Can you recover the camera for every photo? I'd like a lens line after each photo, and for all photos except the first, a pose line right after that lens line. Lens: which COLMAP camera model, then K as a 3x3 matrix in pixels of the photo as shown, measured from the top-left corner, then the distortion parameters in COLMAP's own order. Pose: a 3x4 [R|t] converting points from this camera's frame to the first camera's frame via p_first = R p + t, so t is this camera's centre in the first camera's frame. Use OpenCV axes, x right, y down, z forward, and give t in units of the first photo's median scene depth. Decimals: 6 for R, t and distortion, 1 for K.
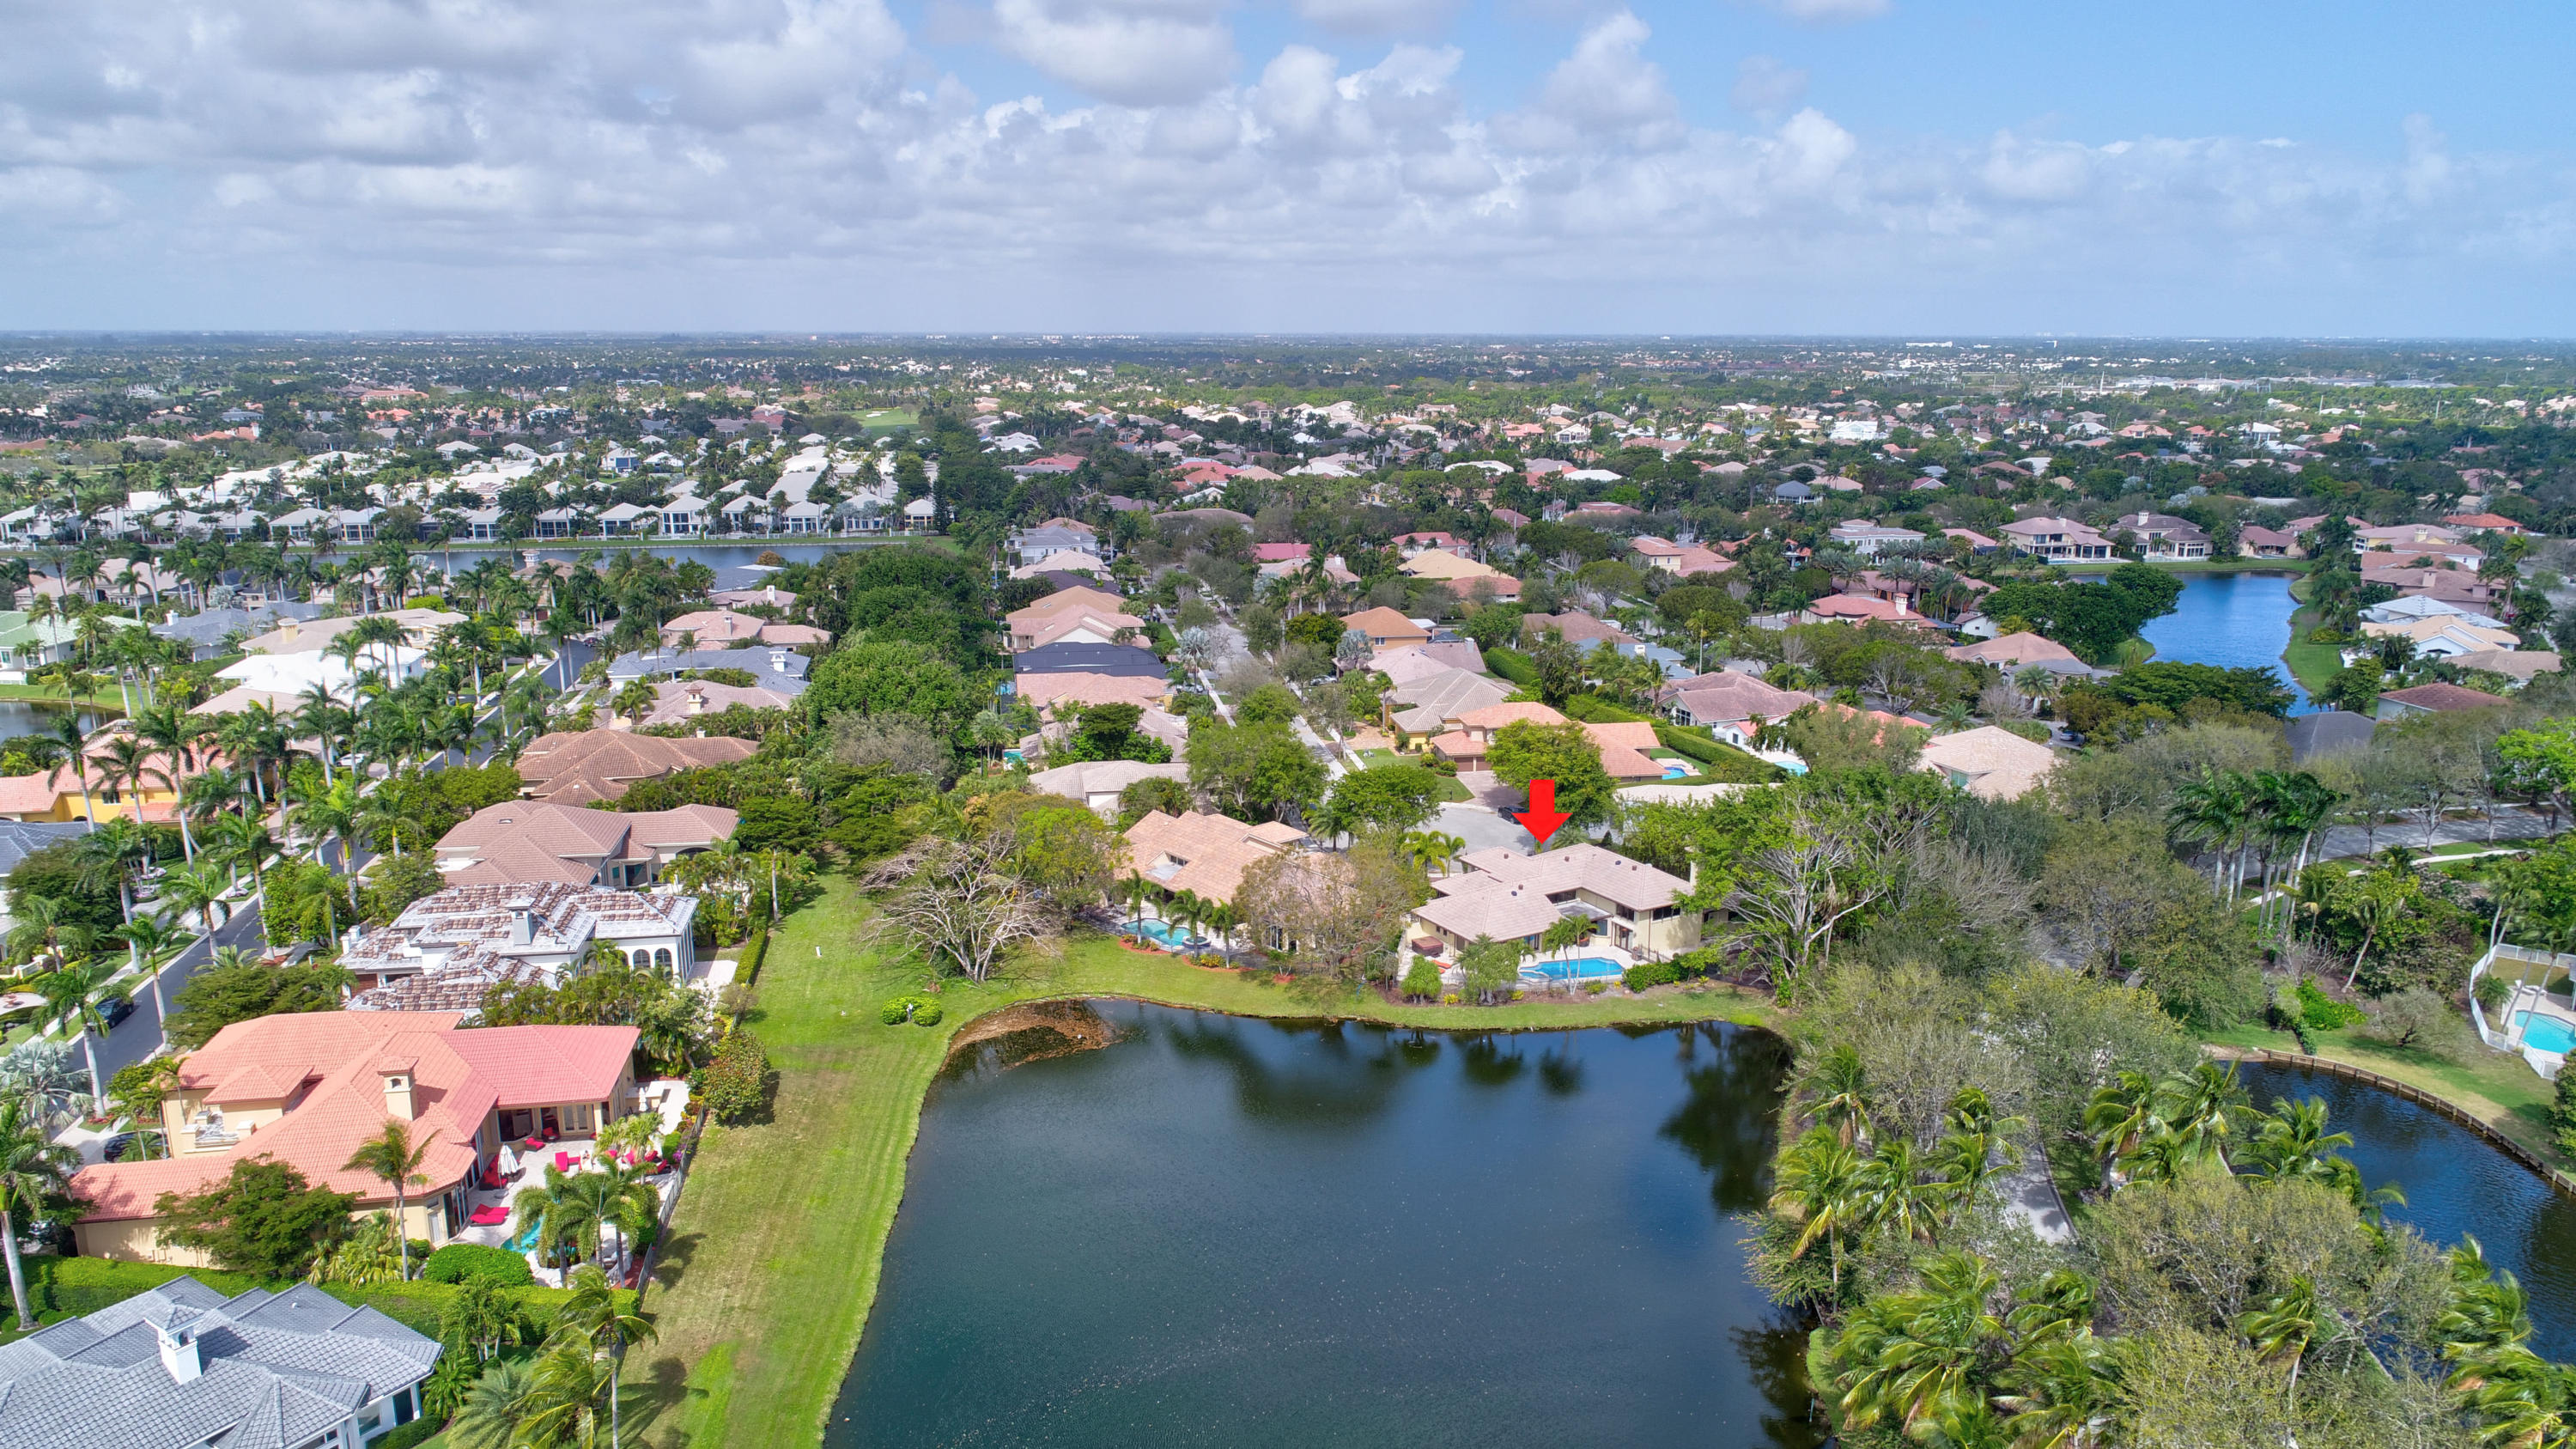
lens RADIAL K [[1765.4, 0, 1288.0], [0, 1765.4, 724.5], [0, 0, 1]] dist [-0.003109, -0.001753]
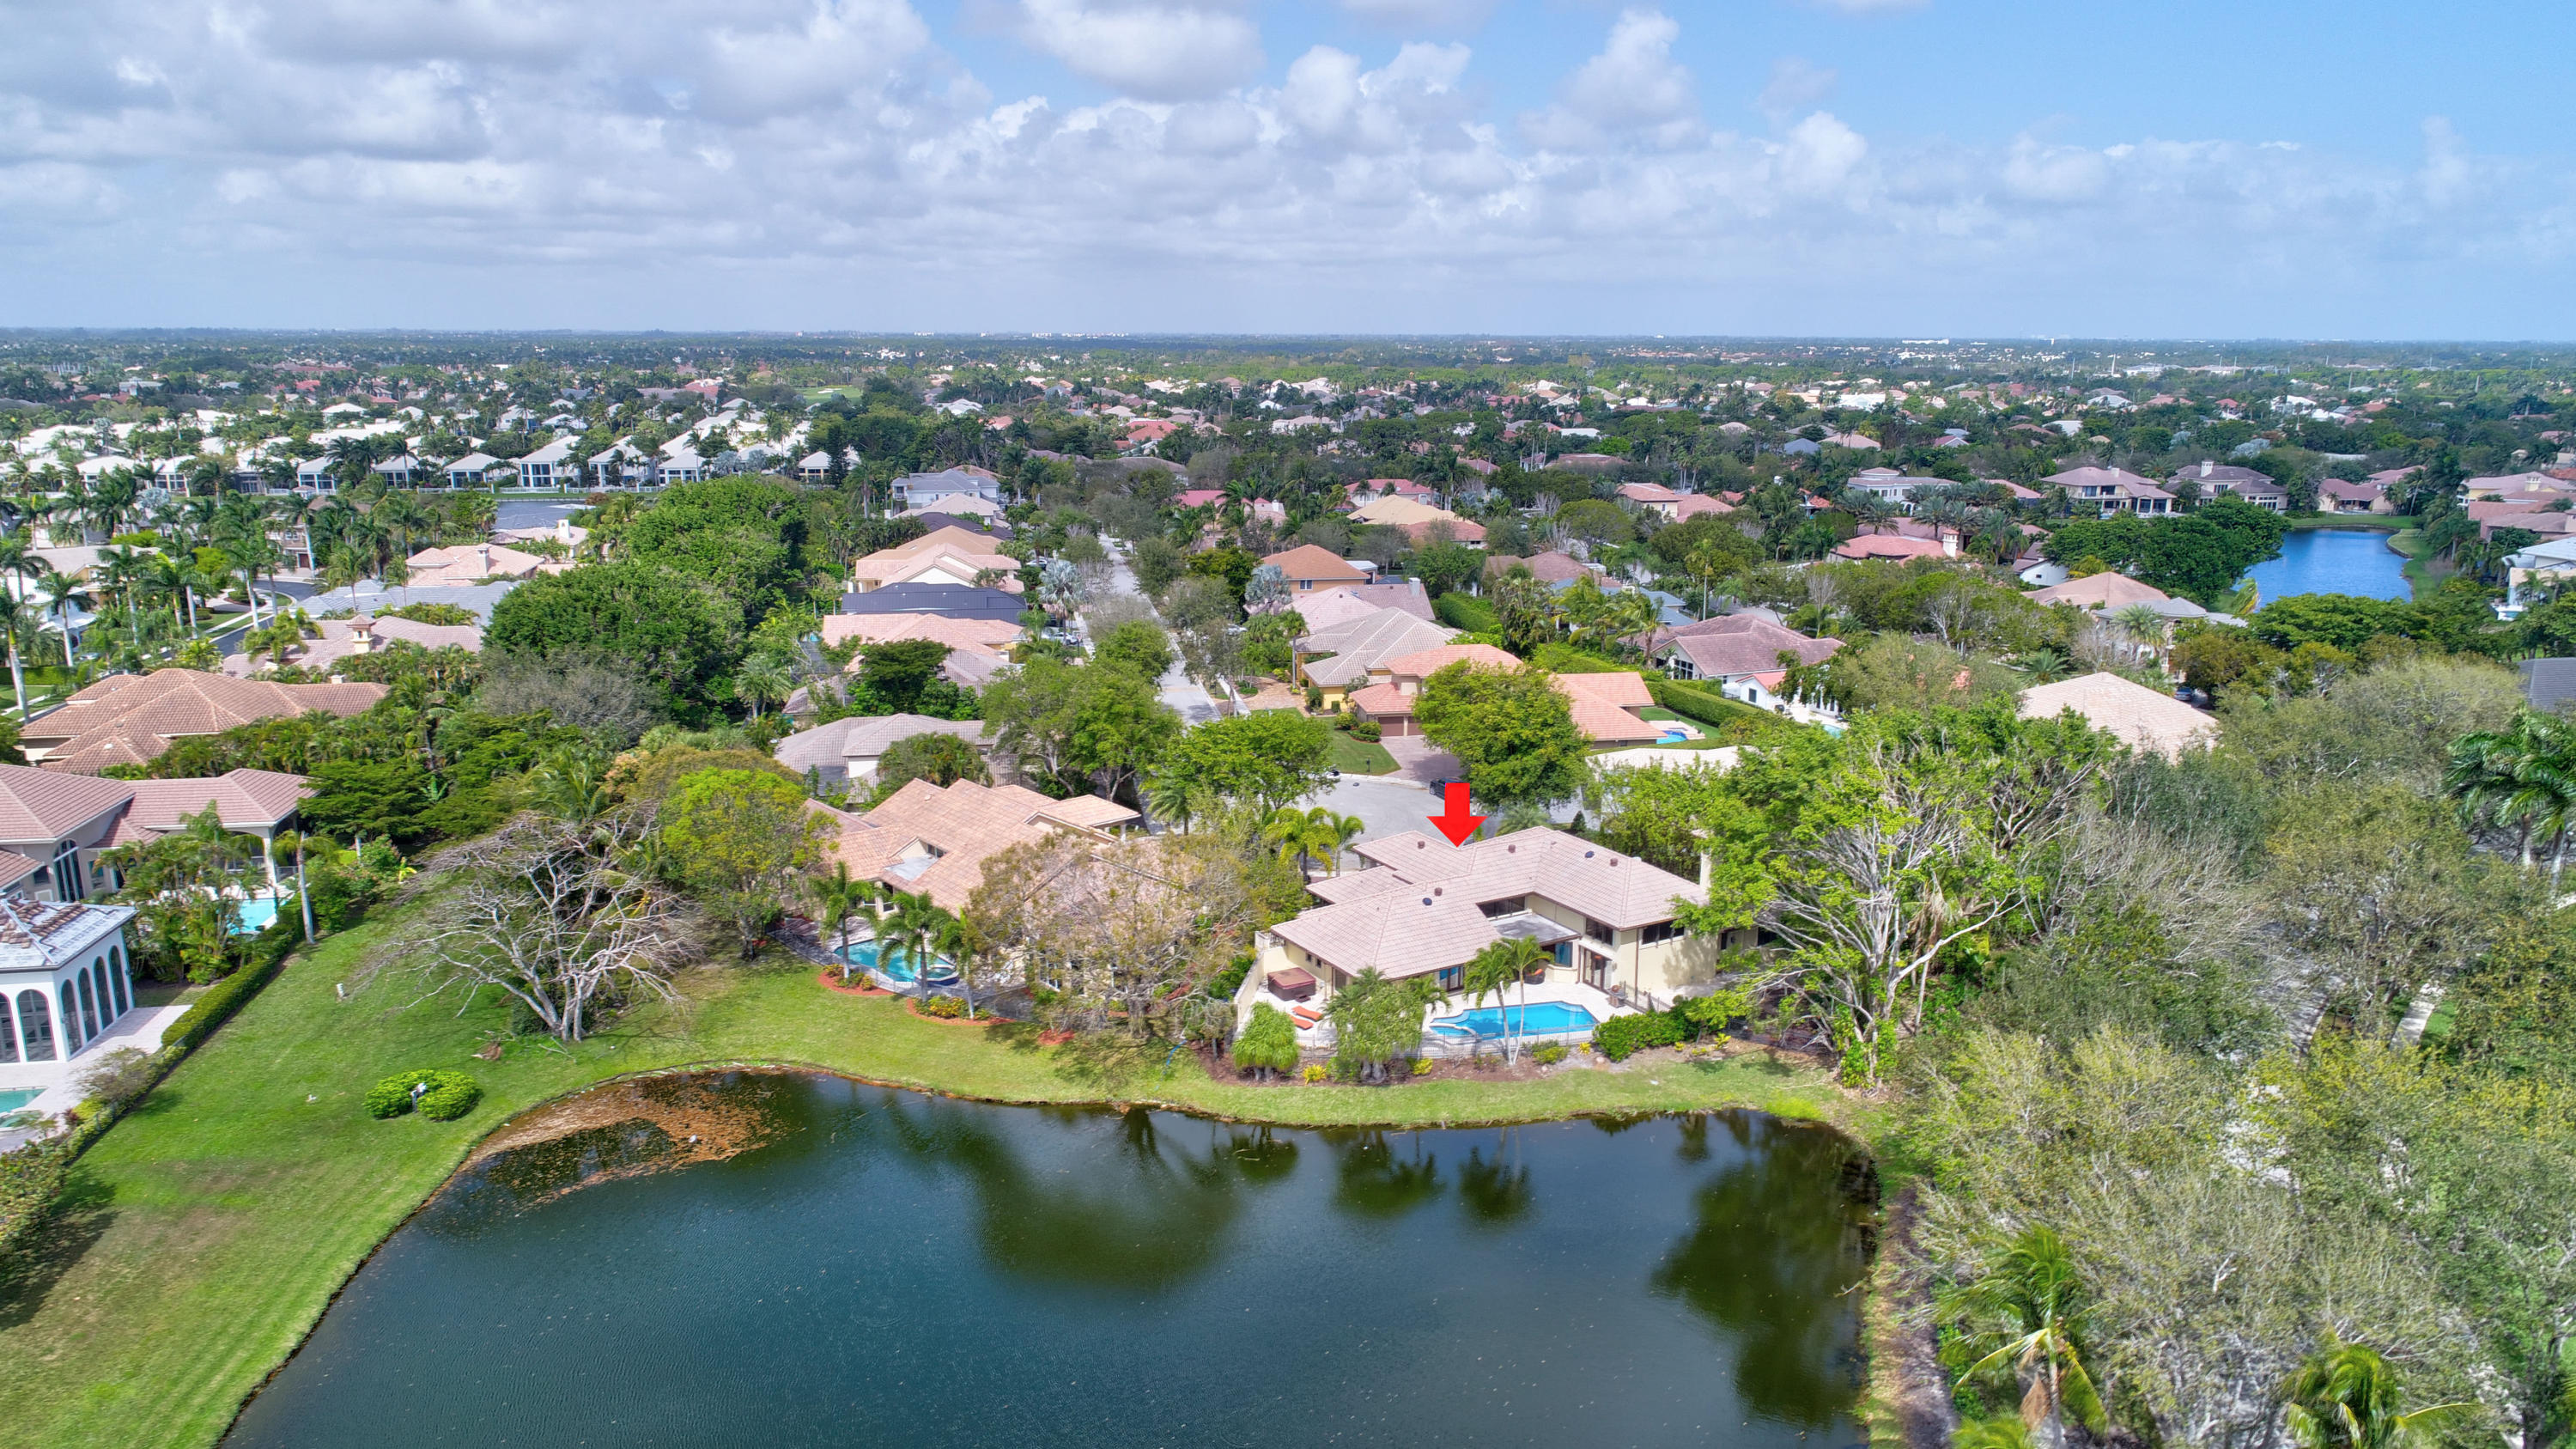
lens RADIAL K [[1765.4, 0, 1288.0], [0, 1765.4, 724.5], [0, 0, 1]] dist [-0.003109, -0.001753]
pose [[0.999992, 0.001485, 0.003618, 0.050911], [-0.001480, 0.999998, -0.001338, 0.021725], [-0.003620, 0.001333, 0.999993, 0.241680]]
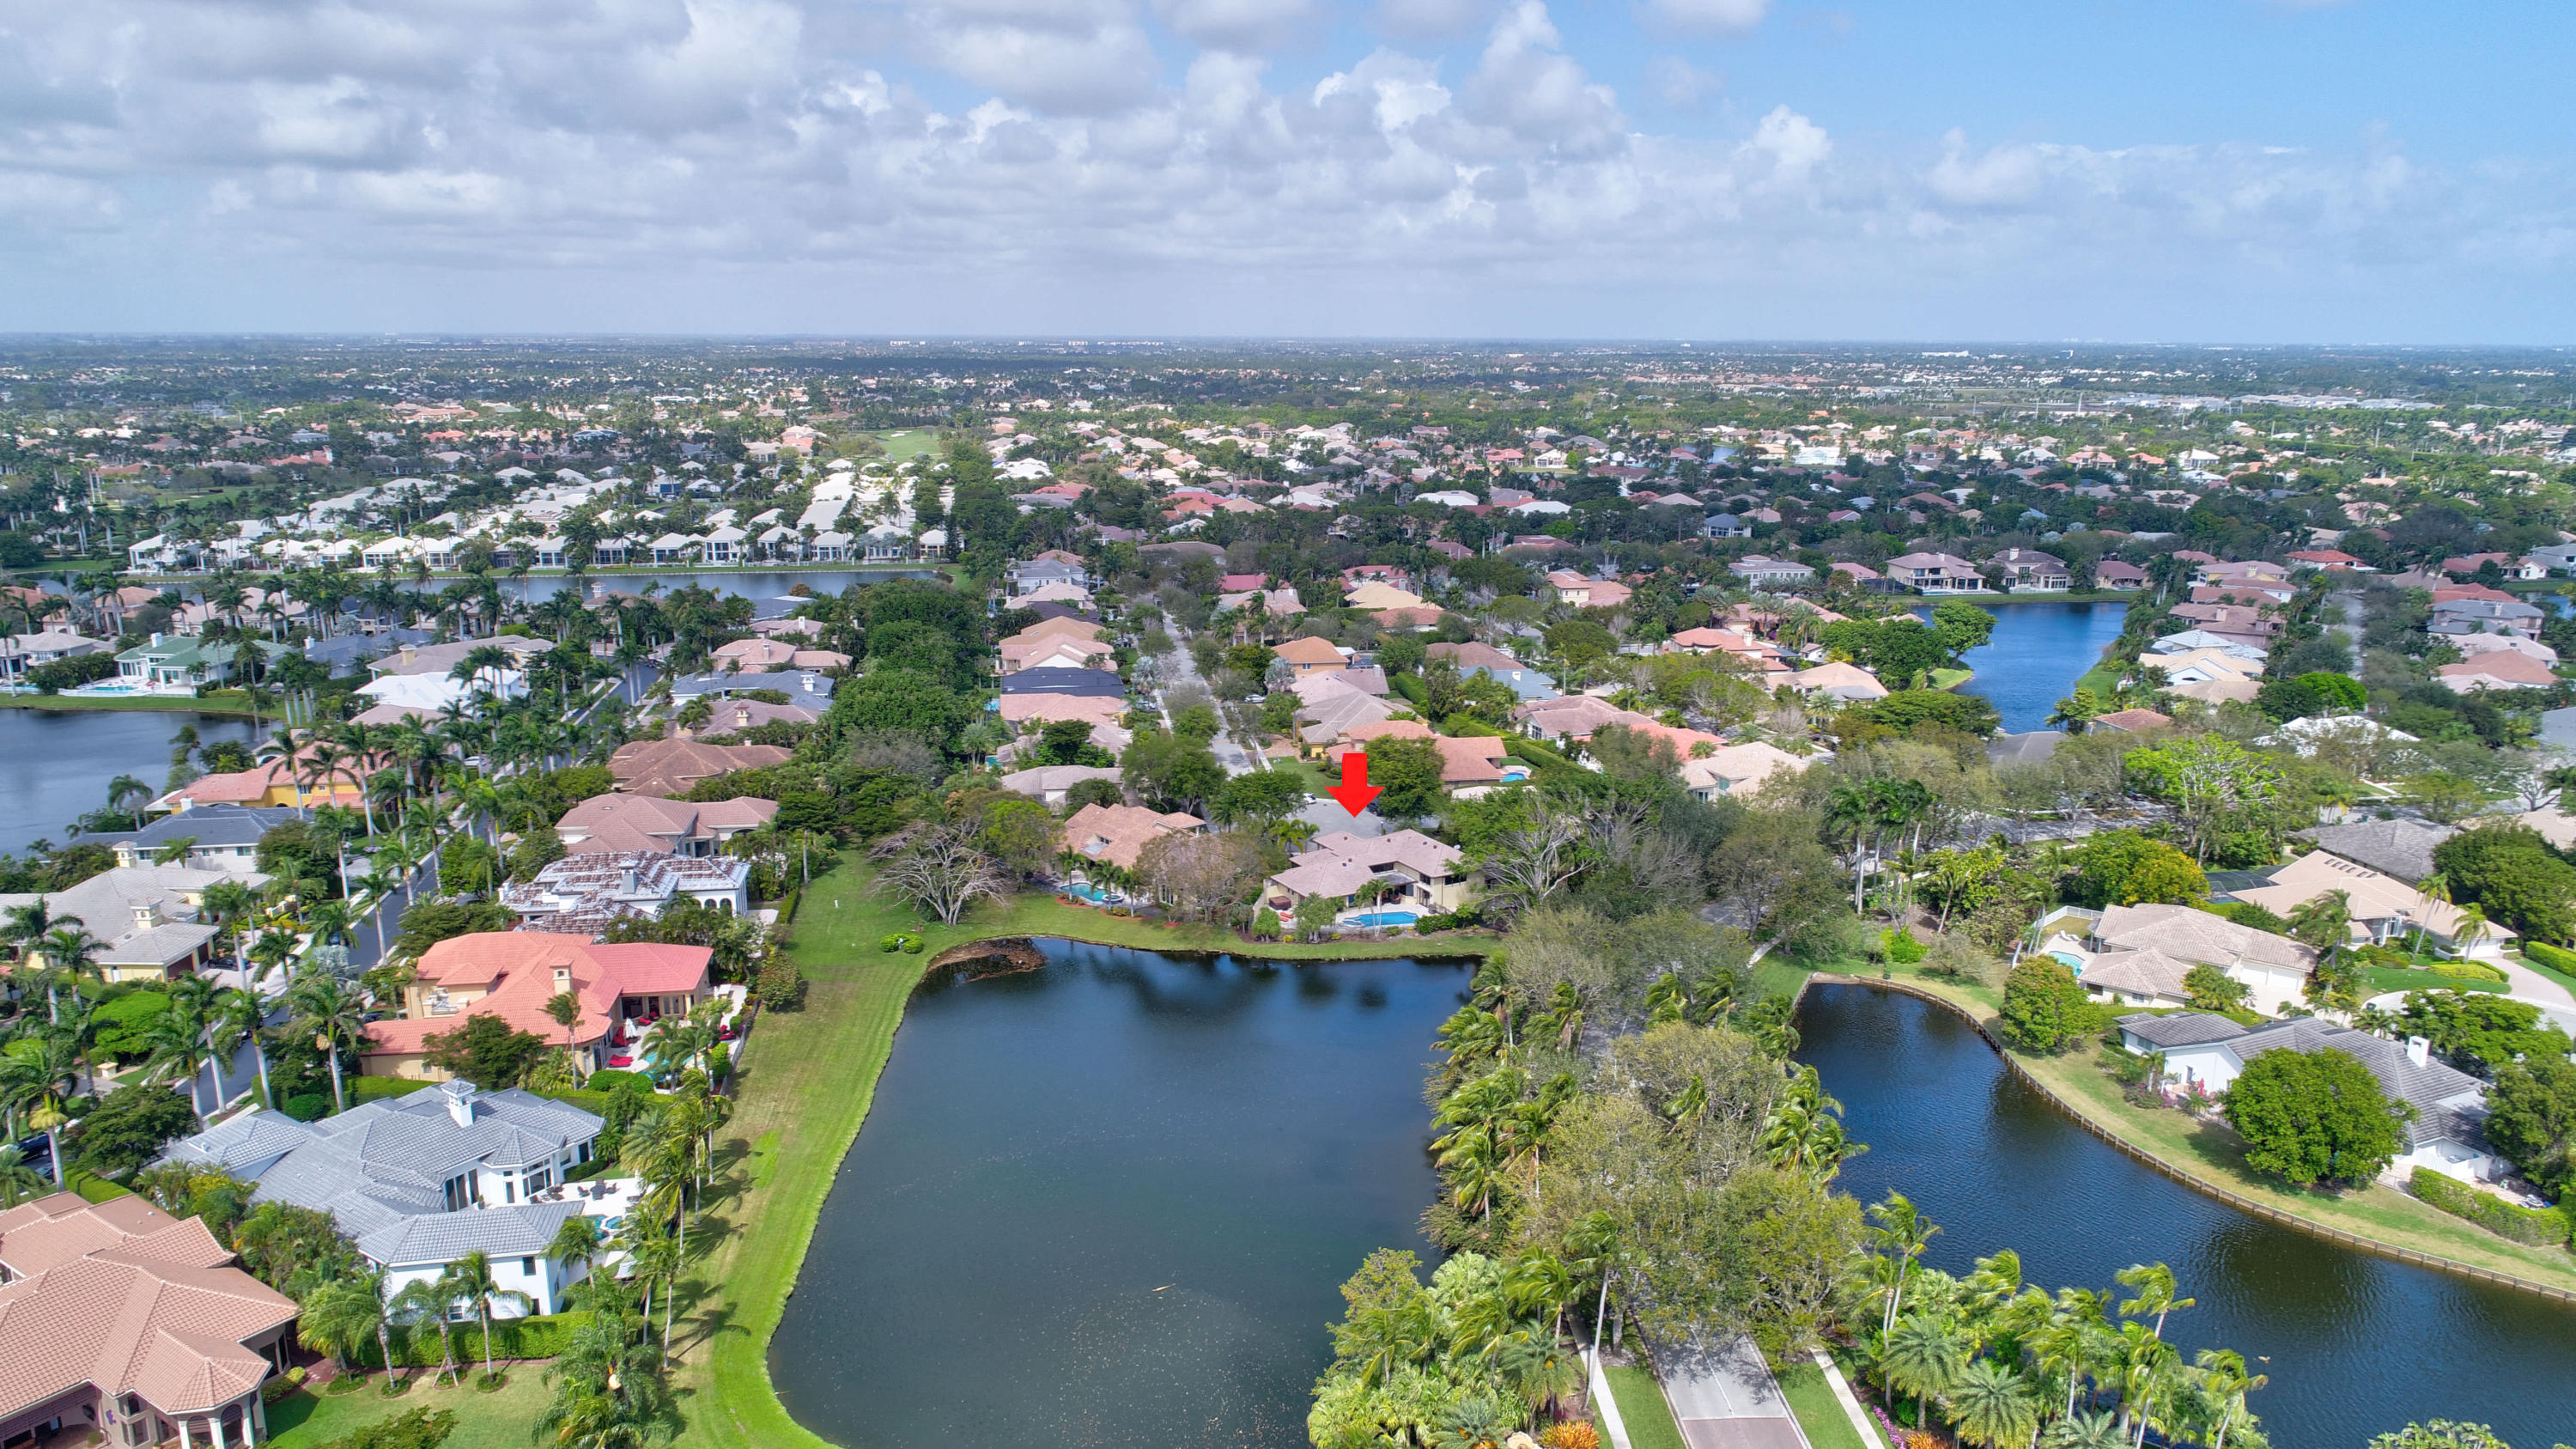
lens RADIAL K [[1765.4, 0, 1288.0], [0, 1765.4, 724.5], [0, 0, 1]] dist [-0.003109, -0.001753]
pose [[0.999884, 0.005187, -0.014316, 0.070381], [-0.005207, 0.999985, -0.001381, -0.007314], [0.014308, 0.001456, 0.999897, -0.249506]]
